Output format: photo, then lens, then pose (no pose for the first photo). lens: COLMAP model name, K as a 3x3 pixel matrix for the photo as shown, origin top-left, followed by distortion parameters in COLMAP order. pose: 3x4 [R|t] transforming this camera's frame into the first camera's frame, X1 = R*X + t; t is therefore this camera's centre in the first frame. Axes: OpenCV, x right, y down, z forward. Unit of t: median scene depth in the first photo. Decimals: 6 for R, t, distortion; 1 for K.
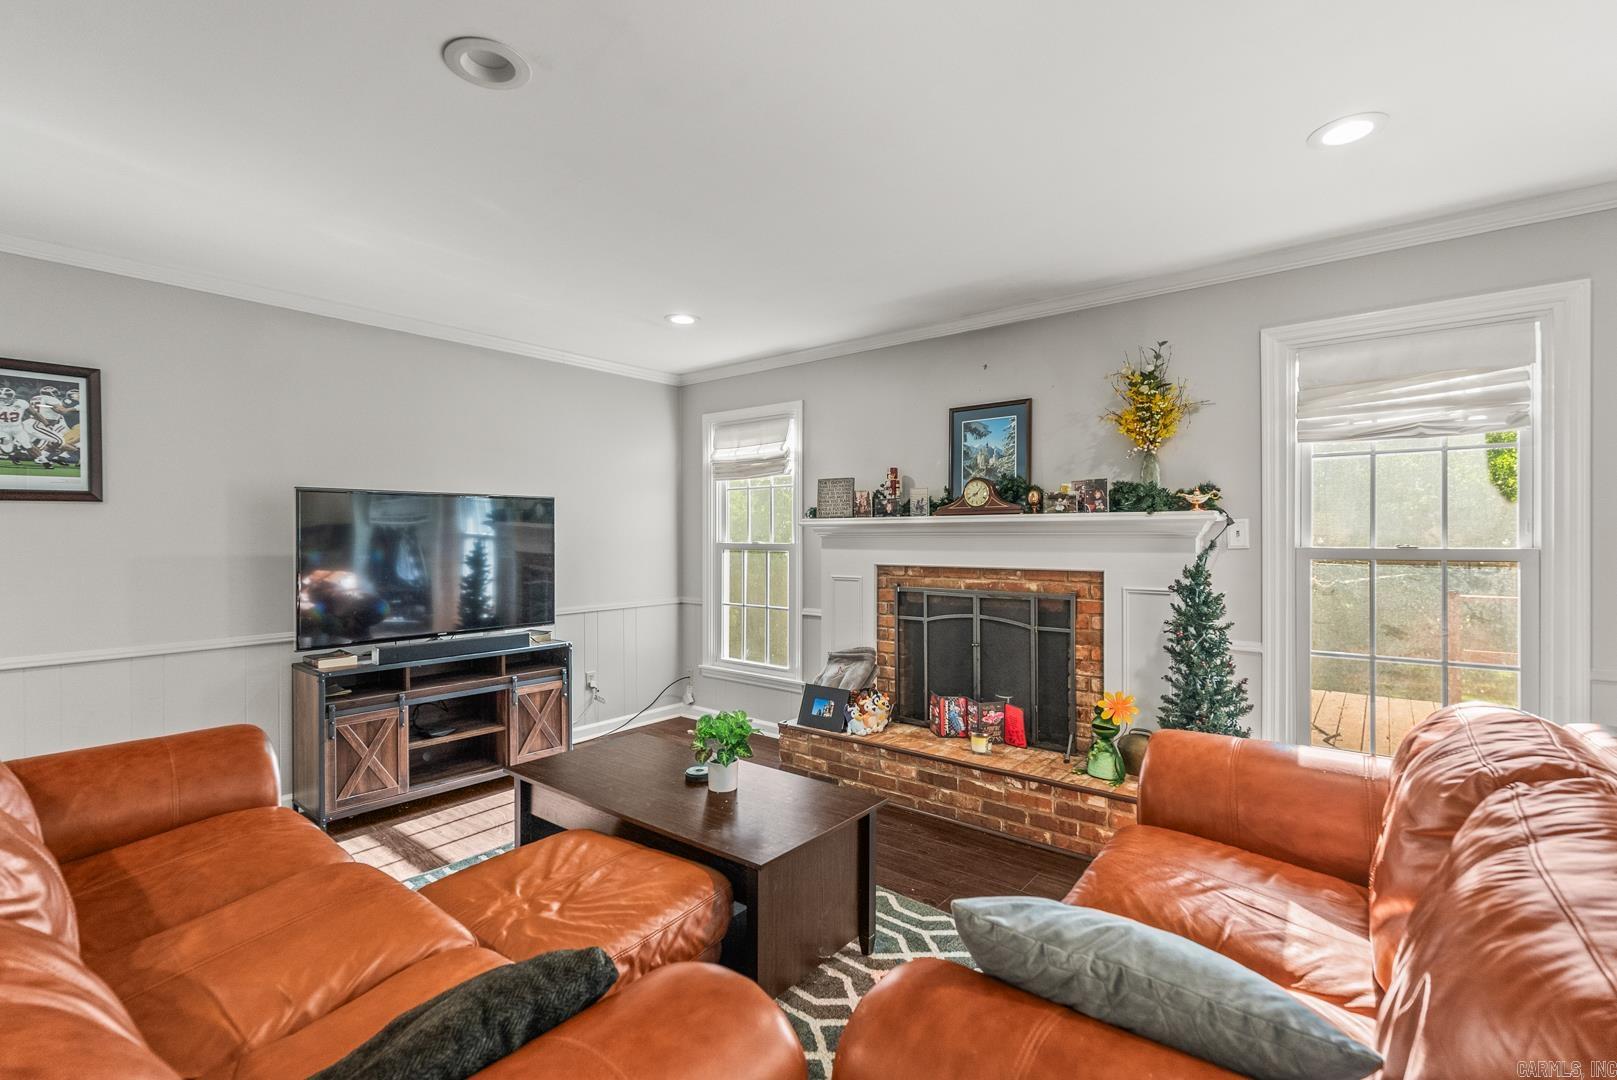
lens RADIAL K [[735.4, 0, 810.9], [0, 735.4, 531.9], [0, 0, 1]] dist [-0.004818, -0.000236]
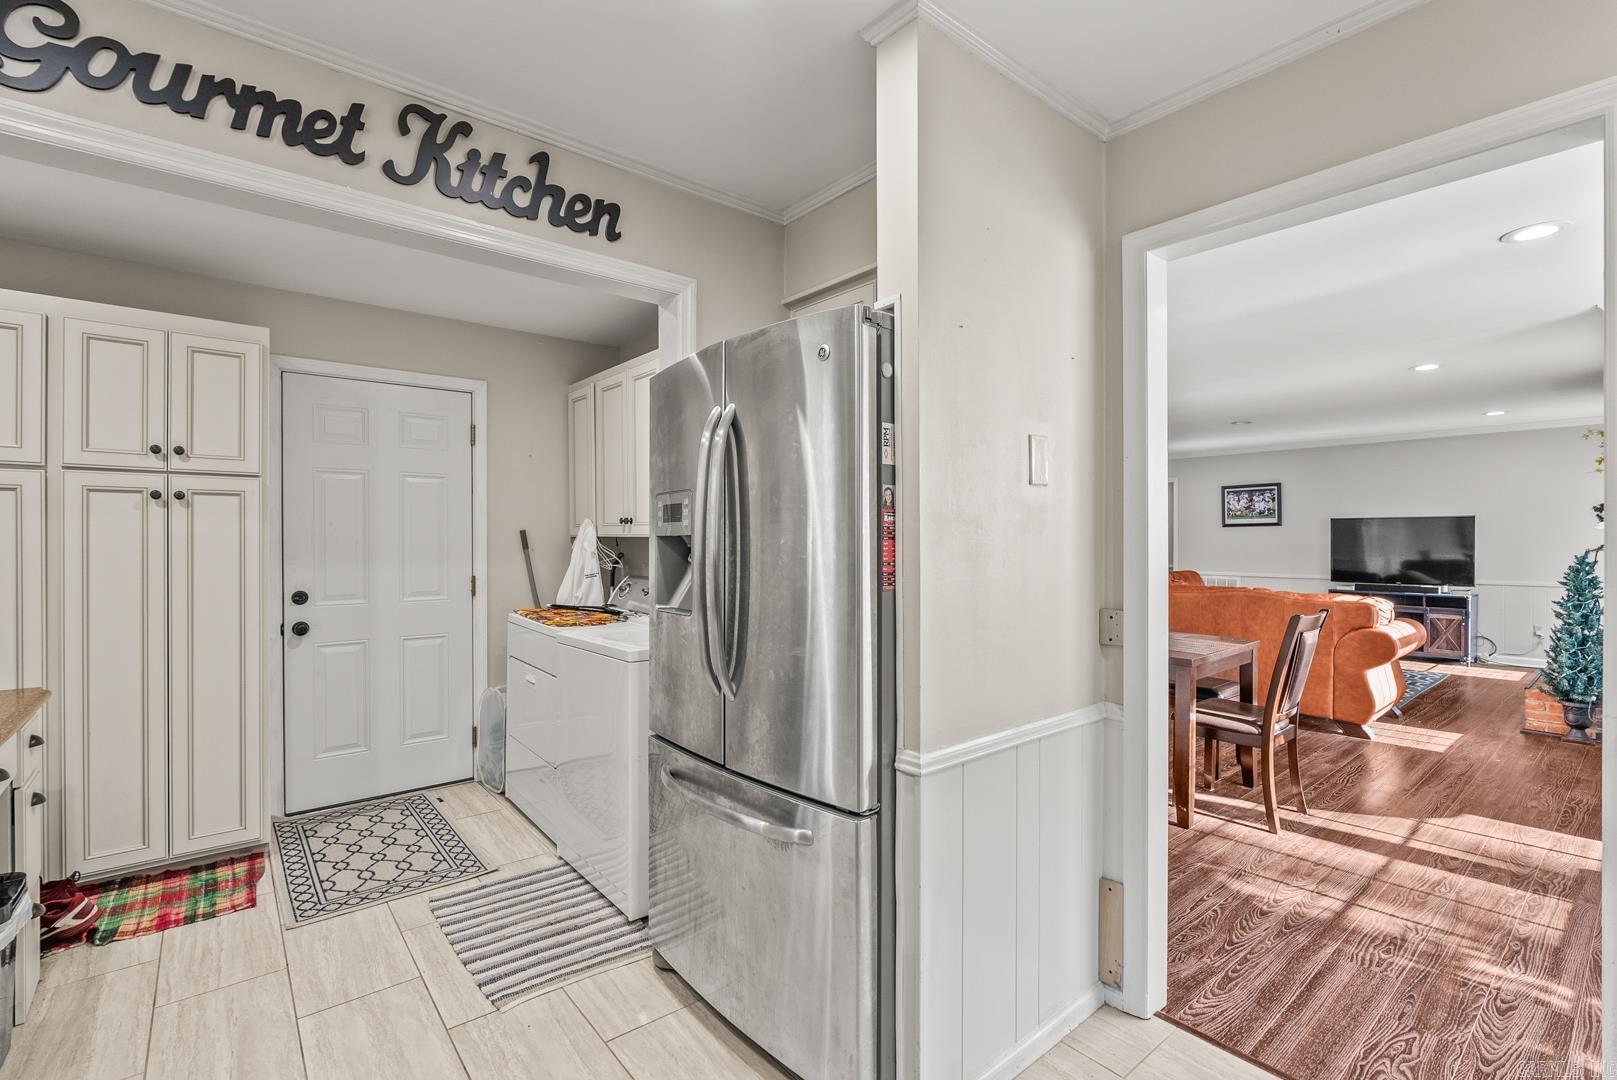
lens RADIAL K [[729.0, 0, 810.5], [0, 729.0, 545.5], [0, 0, 1]] dist [-0.004607, -0.000699]
pose [[-0.202519, 0.009999, -0.979227, 2.397695], [0.002388, 0.999950, 0.009716, 0.006806], [0.979275, -0.000370, -0.202533, -0.306471]]
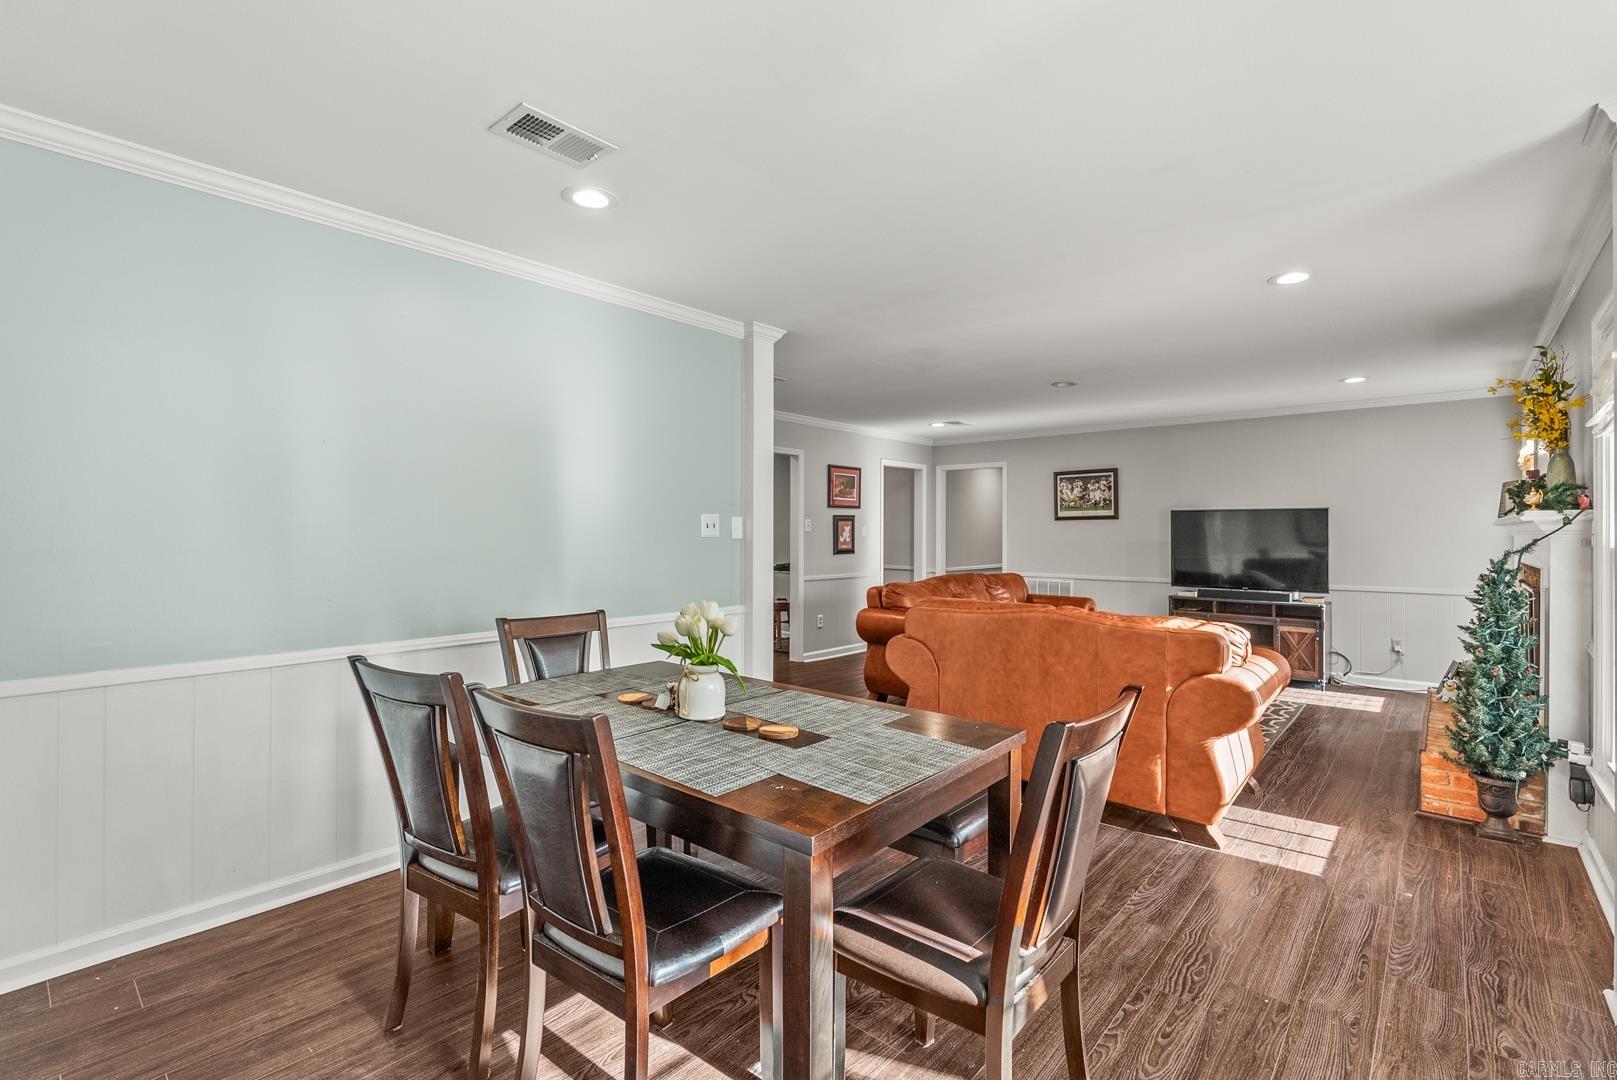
lens RADIAL K [[735.4, 0, 810.9], [0, 735.4, 531.9], [0, 0, 1]] dist [-0.004818, -0.000236]
pose [[-0.046819, -0.002838, -0.998899, 1.655244], [-0.002880, 0.999992, -0.002706, 0.012955], [0.998899, 0.002750, -0.046827, 0.045718]]
